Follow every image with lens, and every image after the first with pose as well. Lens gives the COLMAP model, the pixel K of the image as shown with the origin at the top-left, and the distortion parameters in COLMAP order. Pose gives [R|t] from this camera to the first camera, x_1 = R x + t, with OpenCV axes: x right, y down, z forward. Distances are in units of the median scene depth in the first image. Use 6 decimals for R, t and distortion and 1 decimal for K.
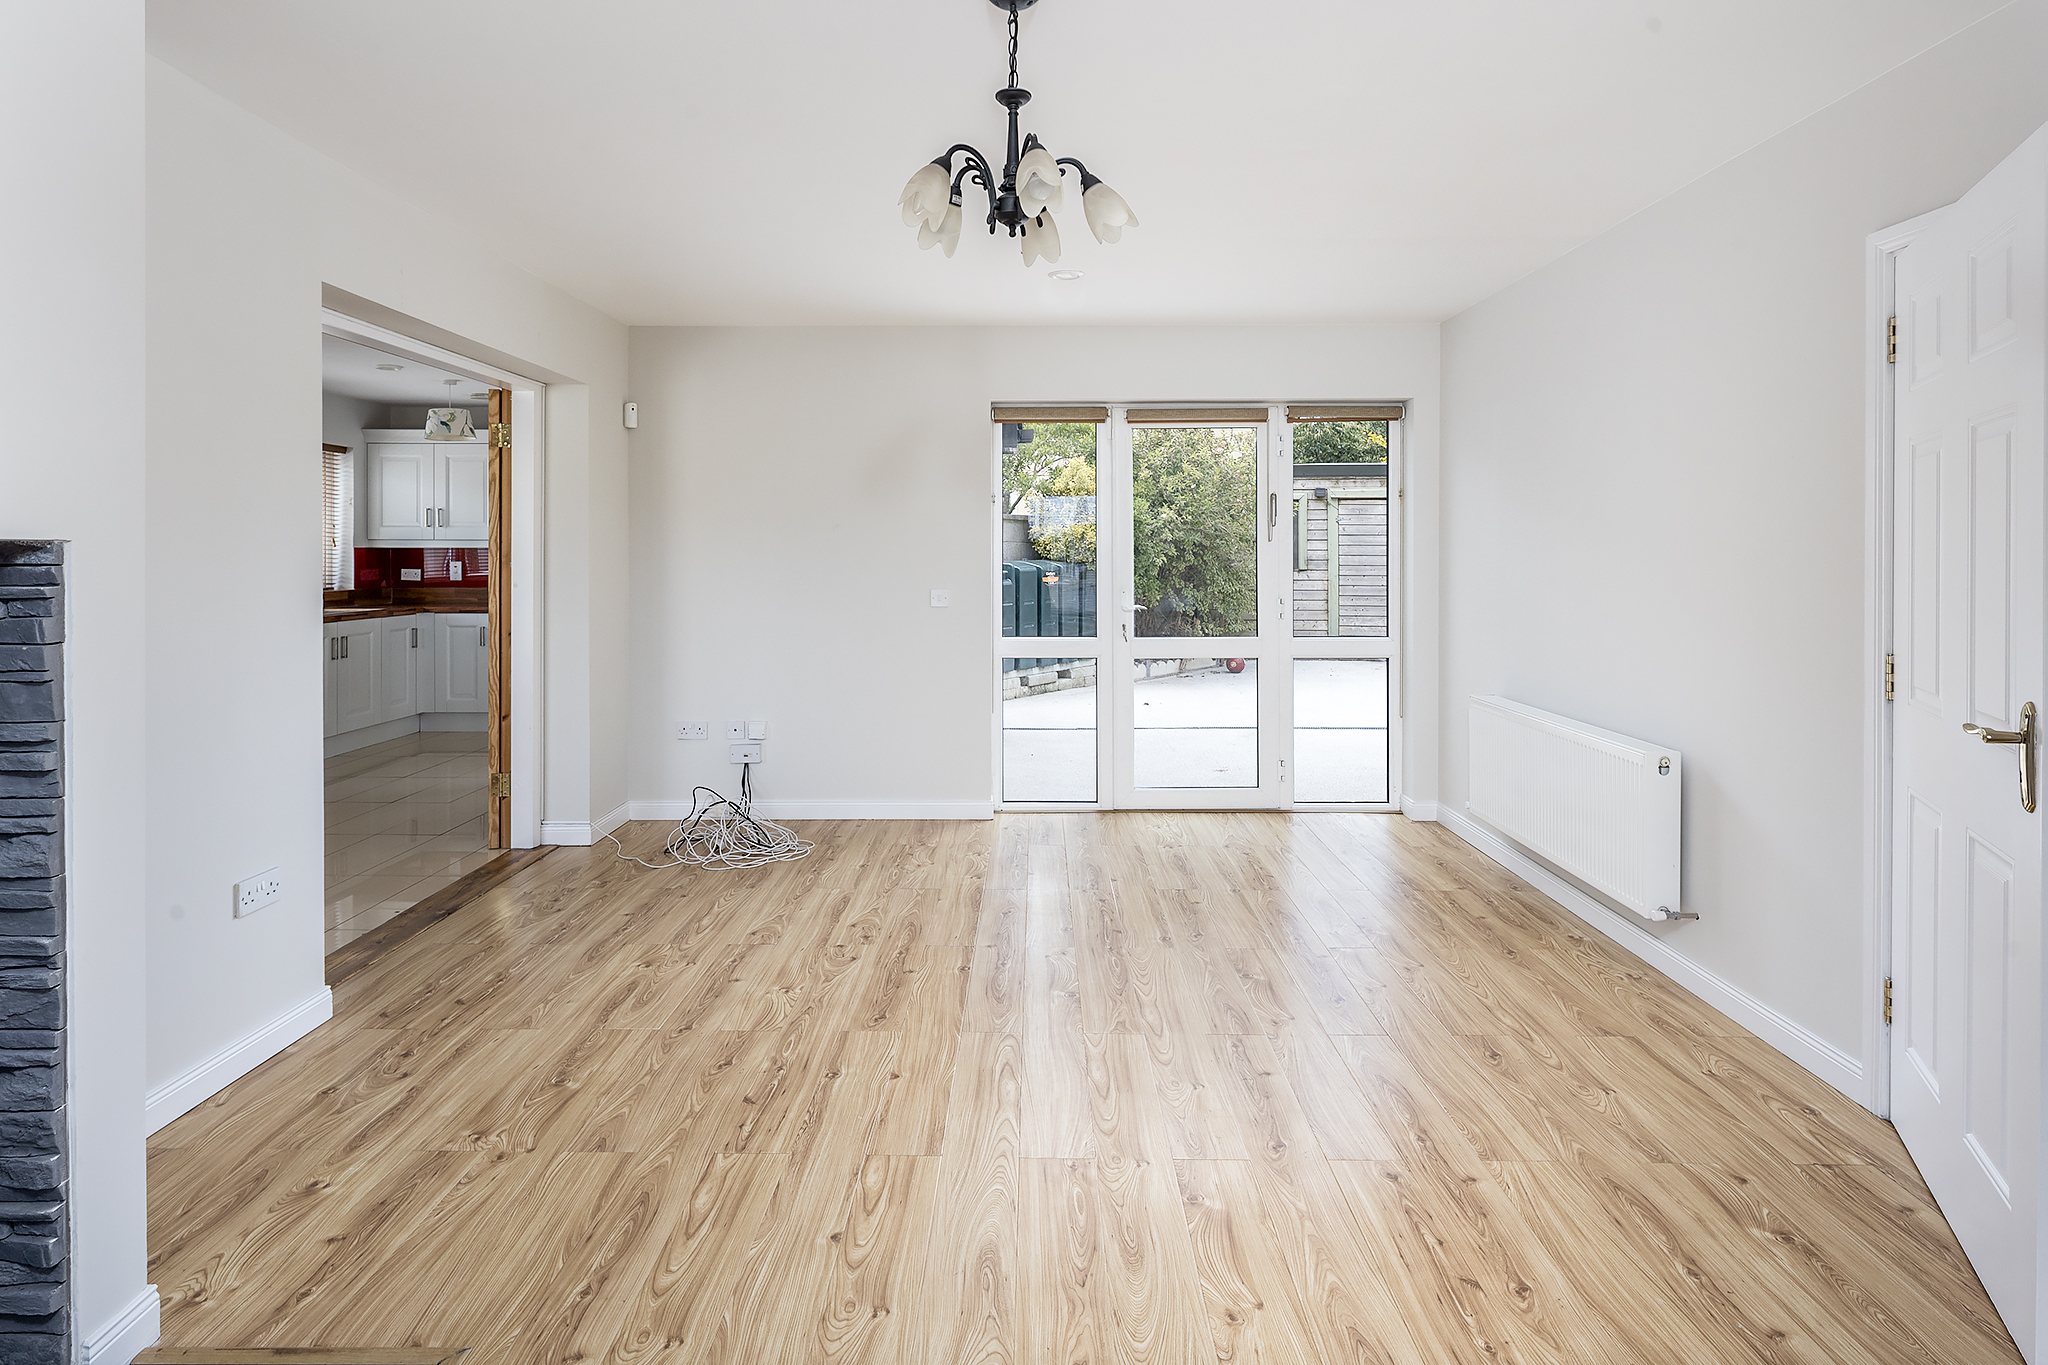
lens RADIAL K [[1041.8, 0, 1019.6], [0, 1041.8, 560.6], [0, 0, 1]] dist [0.001023, -0.001879]
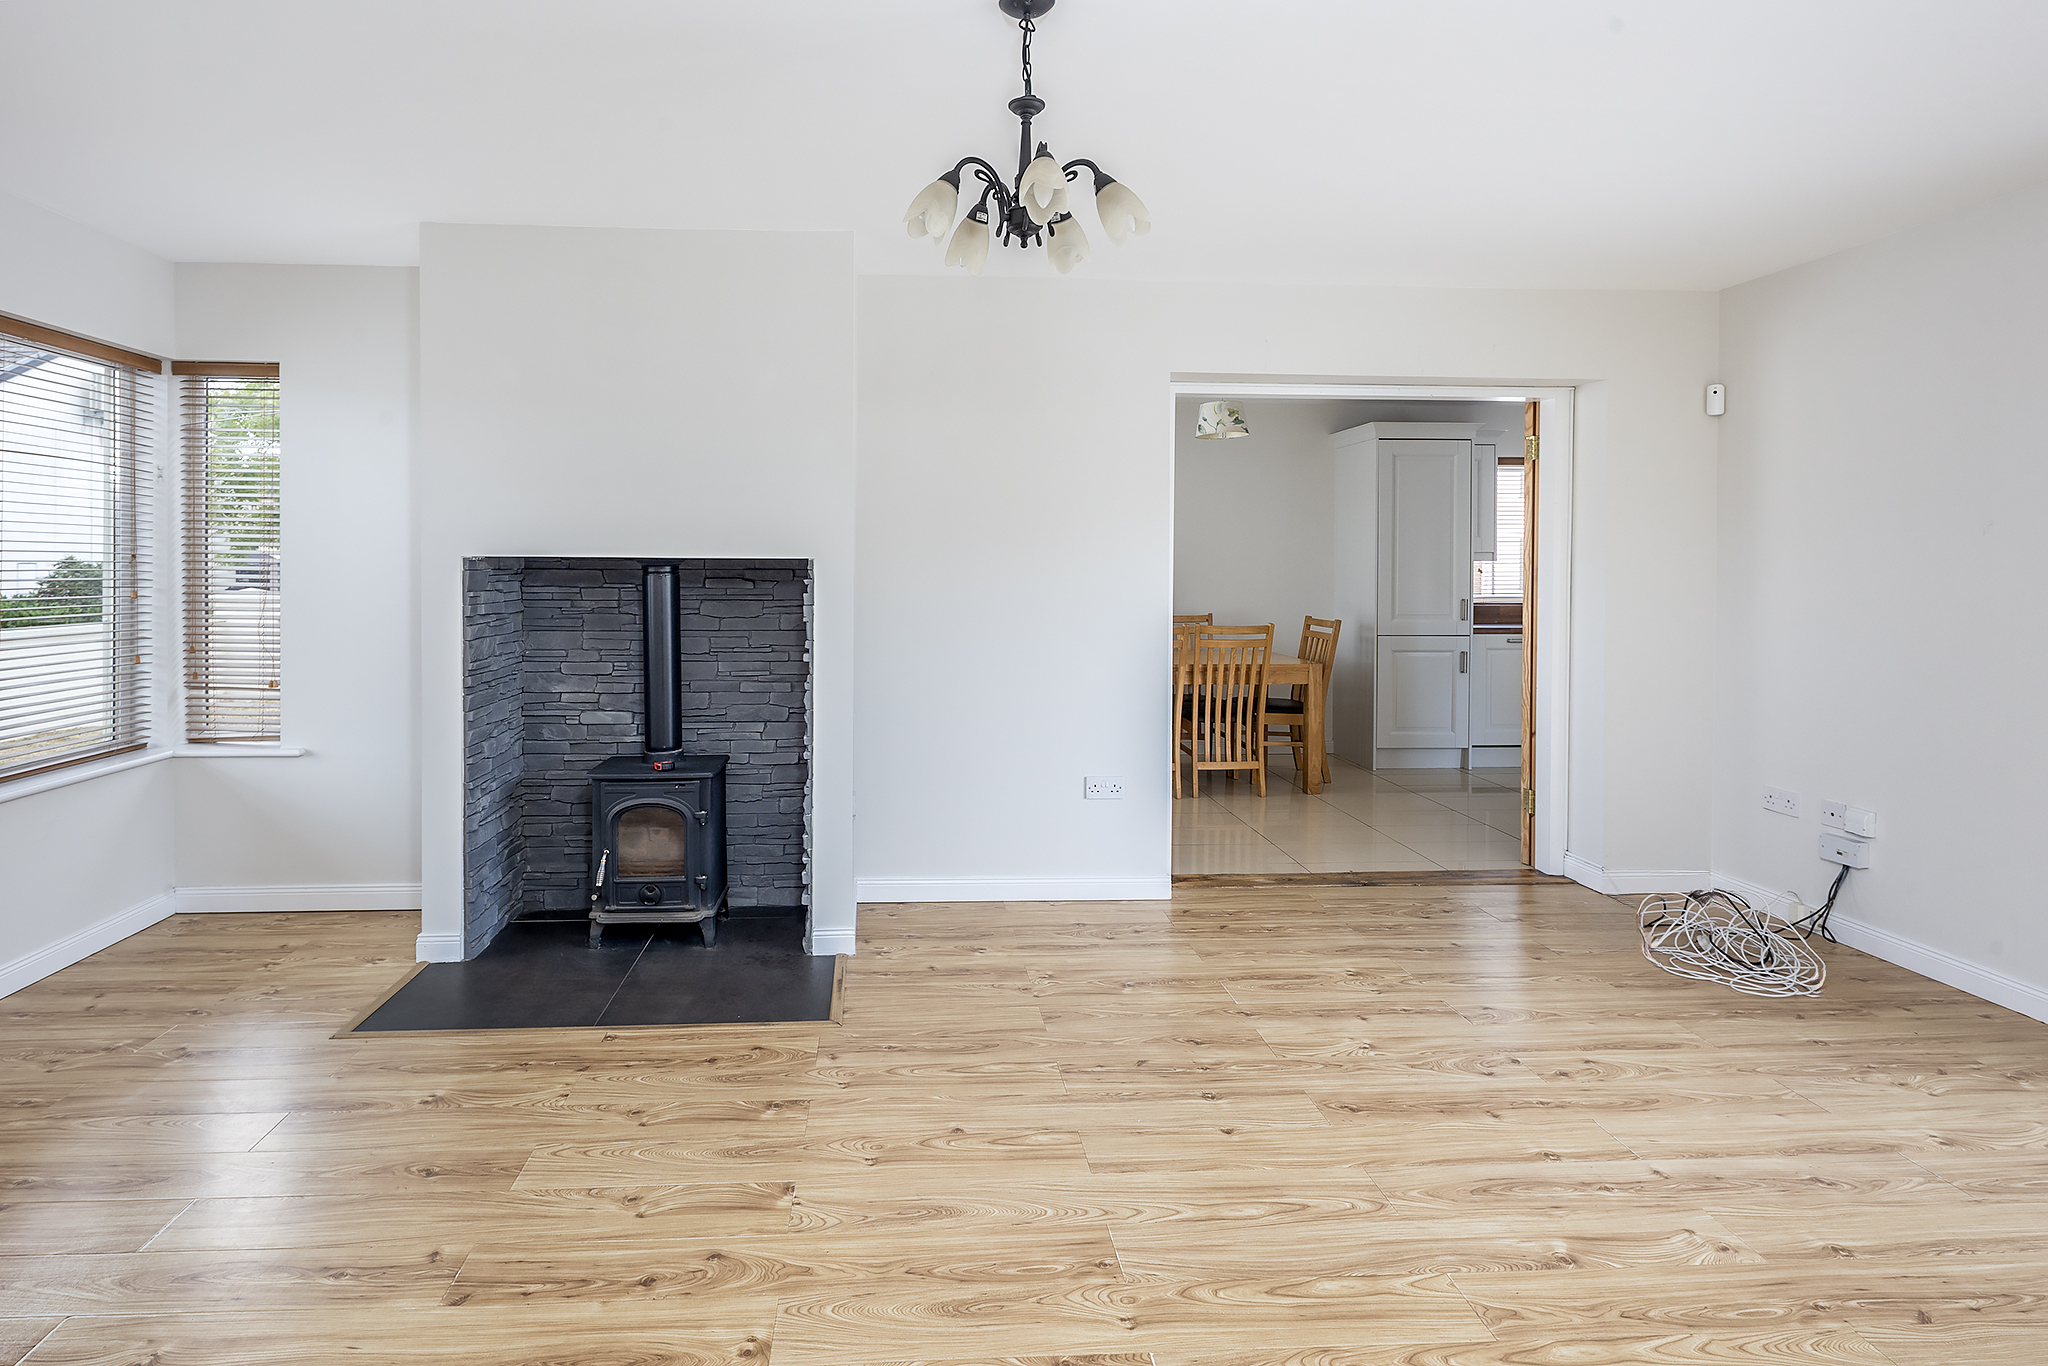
lens RADIAL K [[1025.4, 0, 964.9], [0, 1025.4, 569.9], [0, 0, 1]] dist [-0.000381, -0.002020]
pose [[0.079015, 0.005217, -0.996860, 0.761819], [-0.010986, 0.999930, 0.004362, -0.005167], [0.996813, 0.010607, 0.079066, 0.685676]]
